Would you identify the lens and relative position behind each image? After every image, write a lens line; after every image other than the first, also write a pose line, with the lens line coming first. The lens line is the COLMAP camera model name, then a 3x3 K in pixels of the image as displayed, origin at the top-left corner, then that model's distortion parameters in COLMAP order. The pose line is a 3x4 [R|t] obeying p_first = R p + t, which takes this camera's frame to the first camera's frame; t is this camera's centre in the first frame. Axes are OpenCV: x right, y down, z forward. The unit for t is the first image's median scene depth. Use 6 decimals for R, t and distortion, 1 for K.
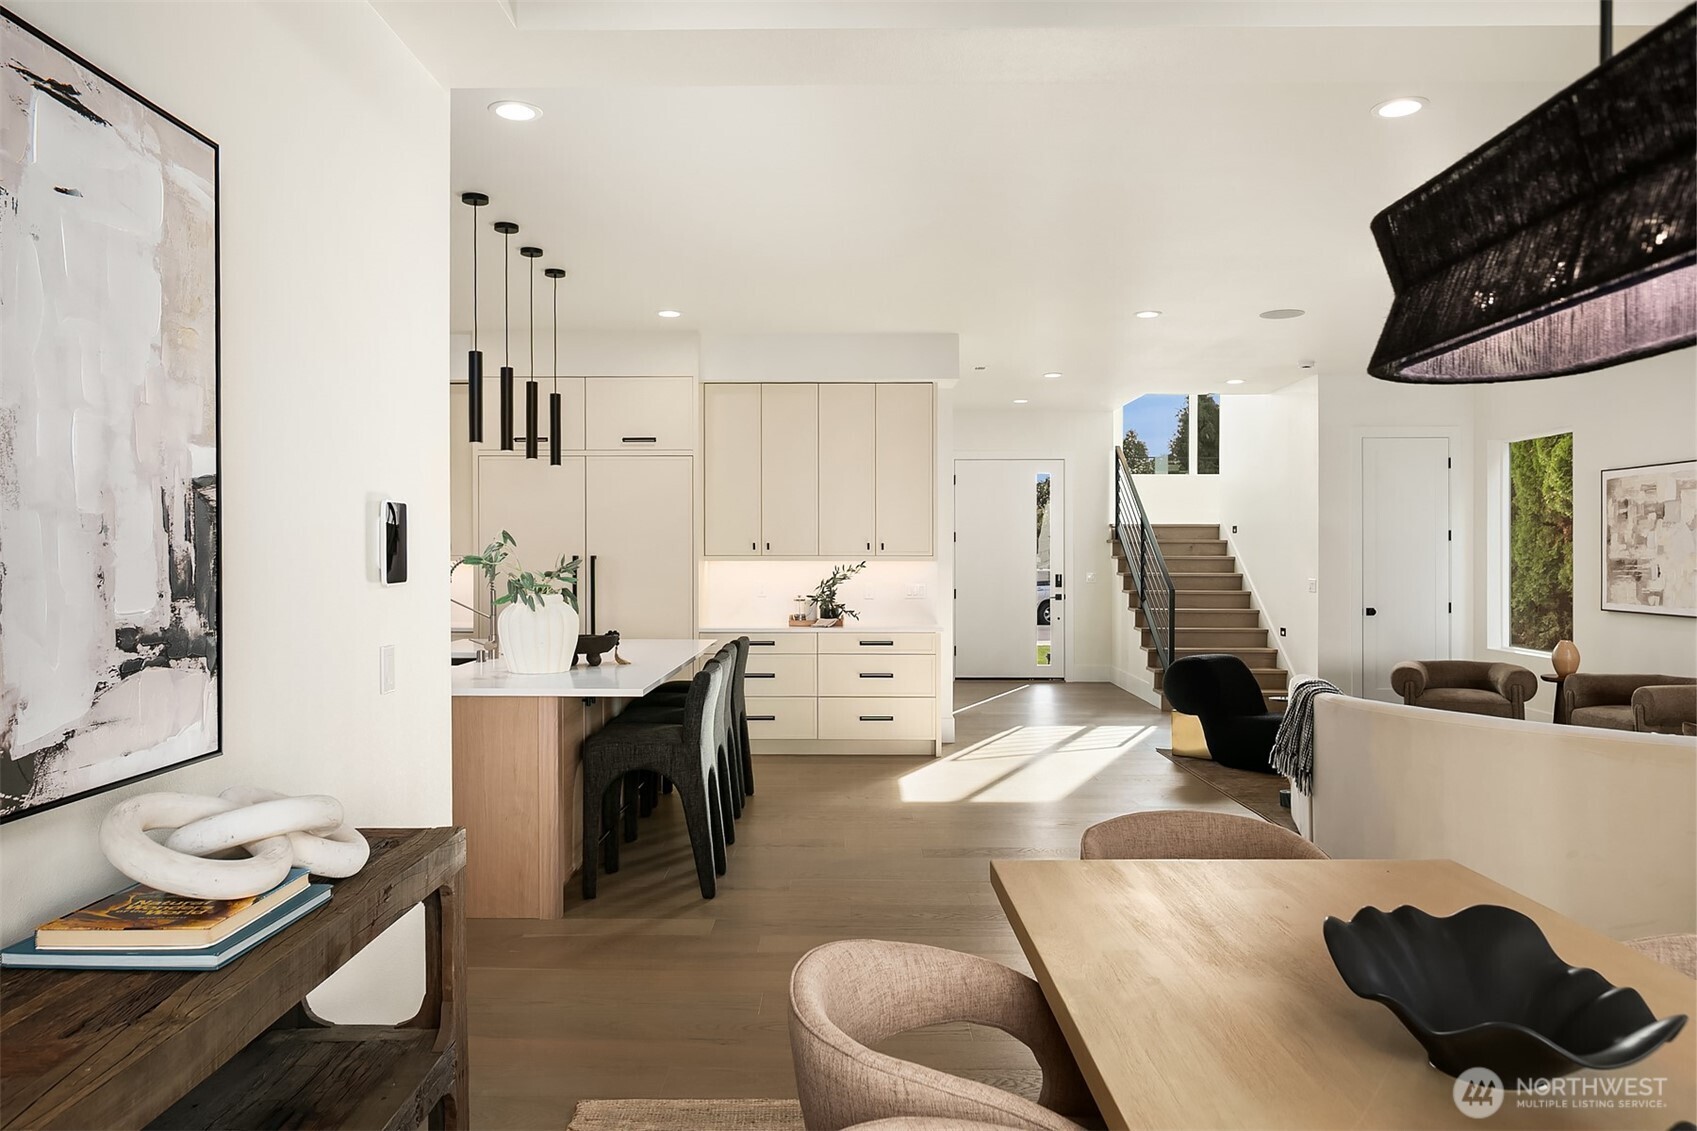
lens RADIAL K [[1151.9, 0, 844.4], [0, 1151.9, 546.2], [0, 0, 1]] dist [-0.004397, -0.001733]
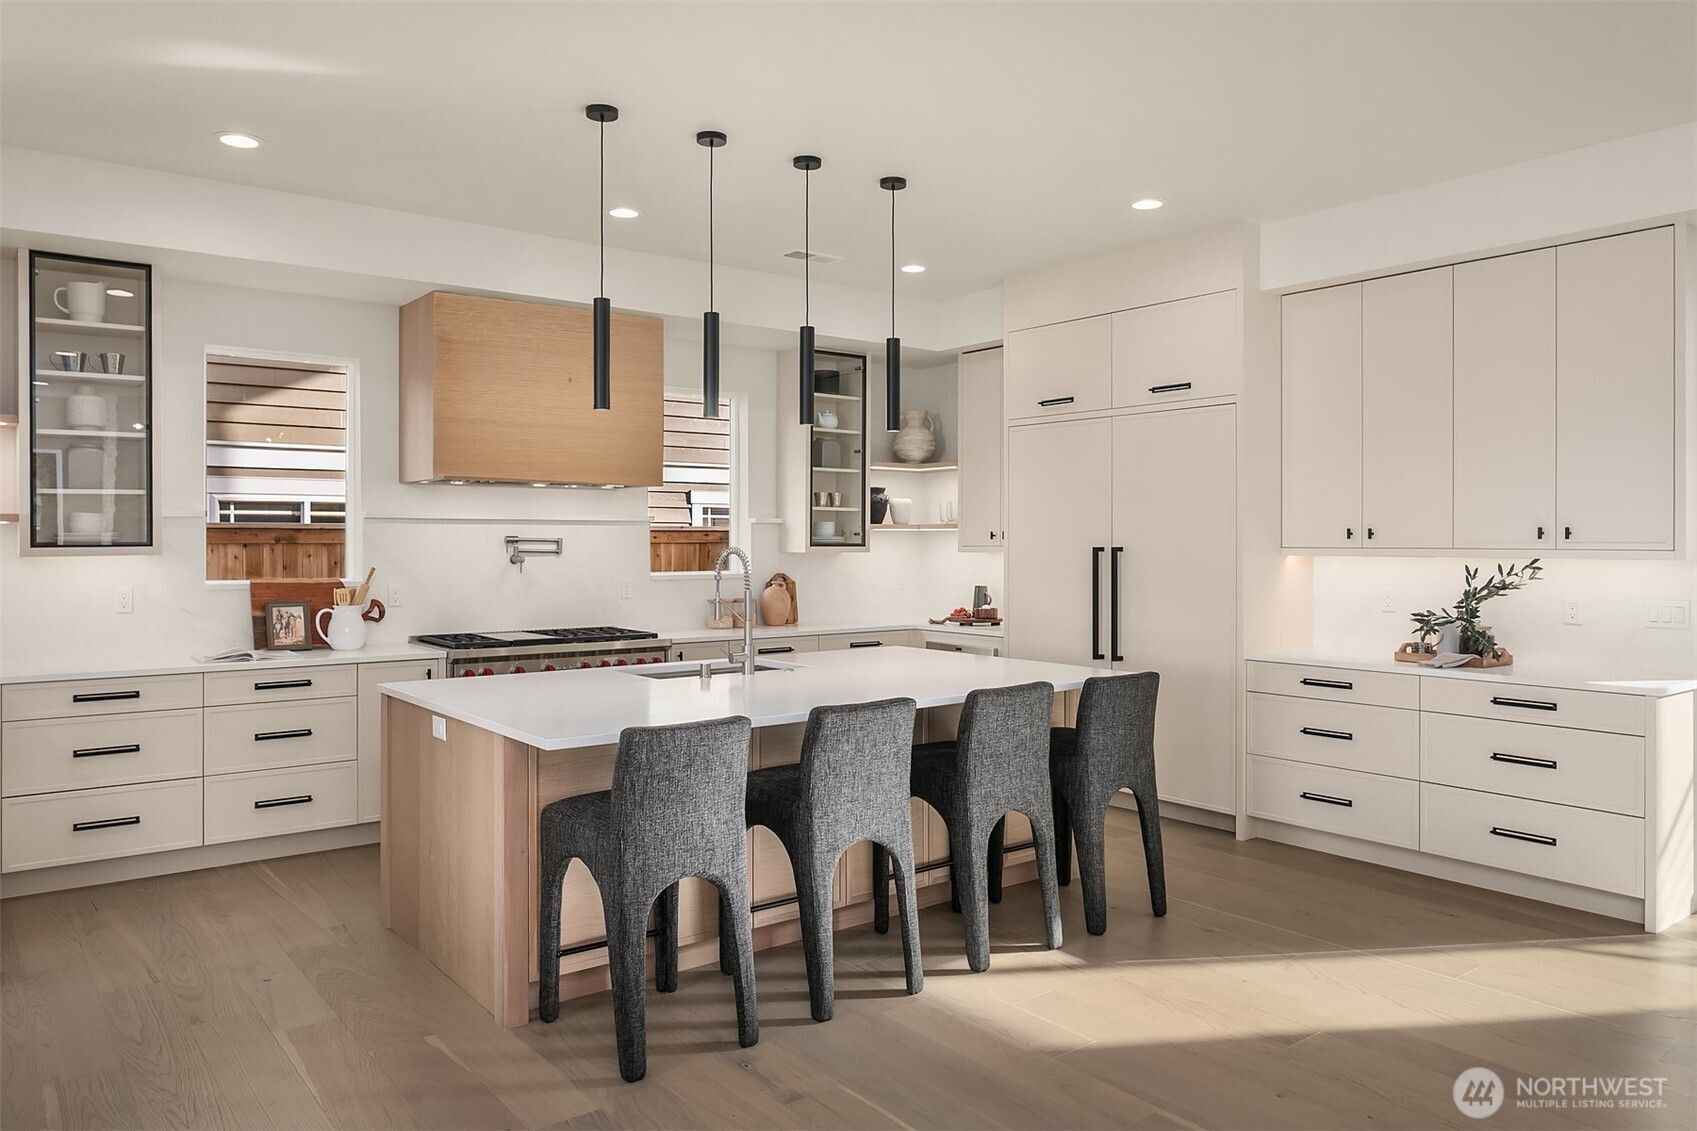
lens RADIAL K [[1151.9, 0, 844.4], [0, 1151.9, 546.2], [0, 0, 1]] dist [-0.004397, -0.001733]
pose [[0.618281, 0.005108, -0.785941, 0.259405], [0.003738, 0.999948, 0.009439, -0.000143], [0.785949, -0.008774, 0.618230, 0.378081]]
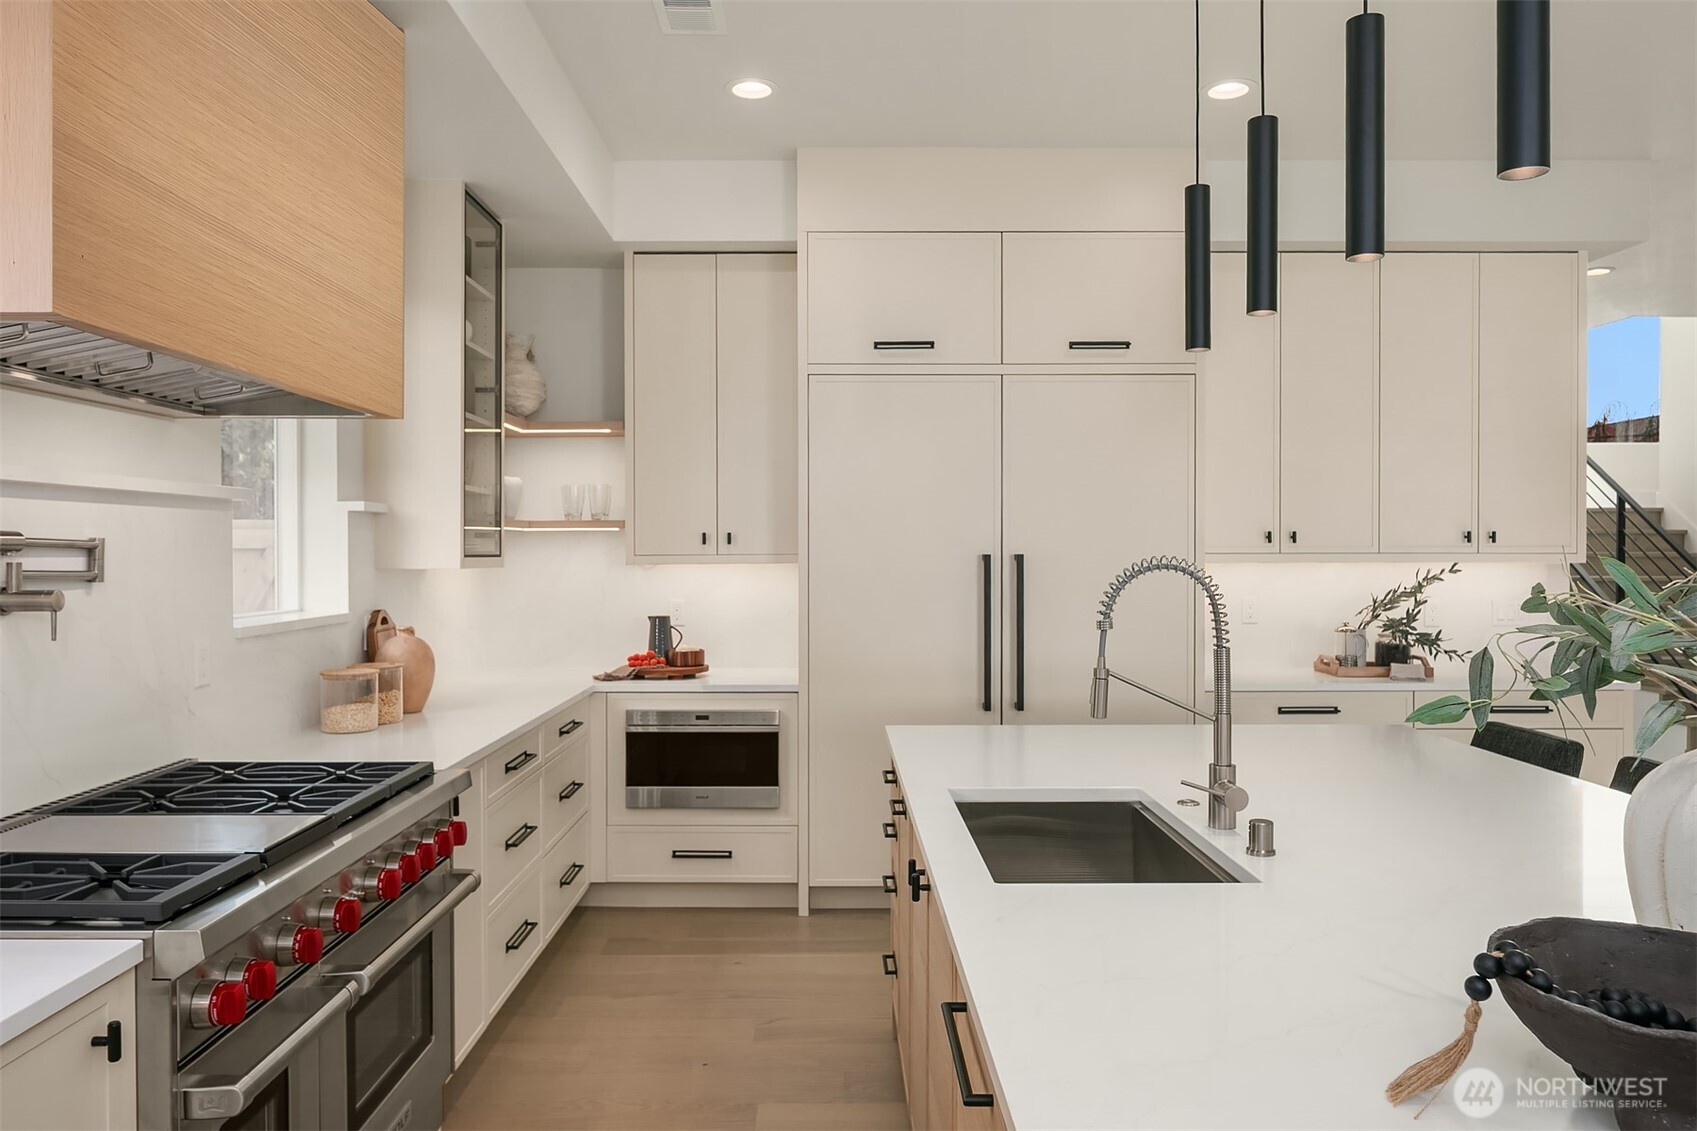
lens RADIAL K [[1242.8, 0, 849.8], [0, 1242.8, 547.5], [0, 0, 1]] dist [0.003464, 0.000378]
pose [[0.999813, -0.000329, 0.019360, -0.302468], [0.000202, 0.999978, 0.006558, 0.001186], [-0.019362, -0.006553, 0.999791, 0.390023]]
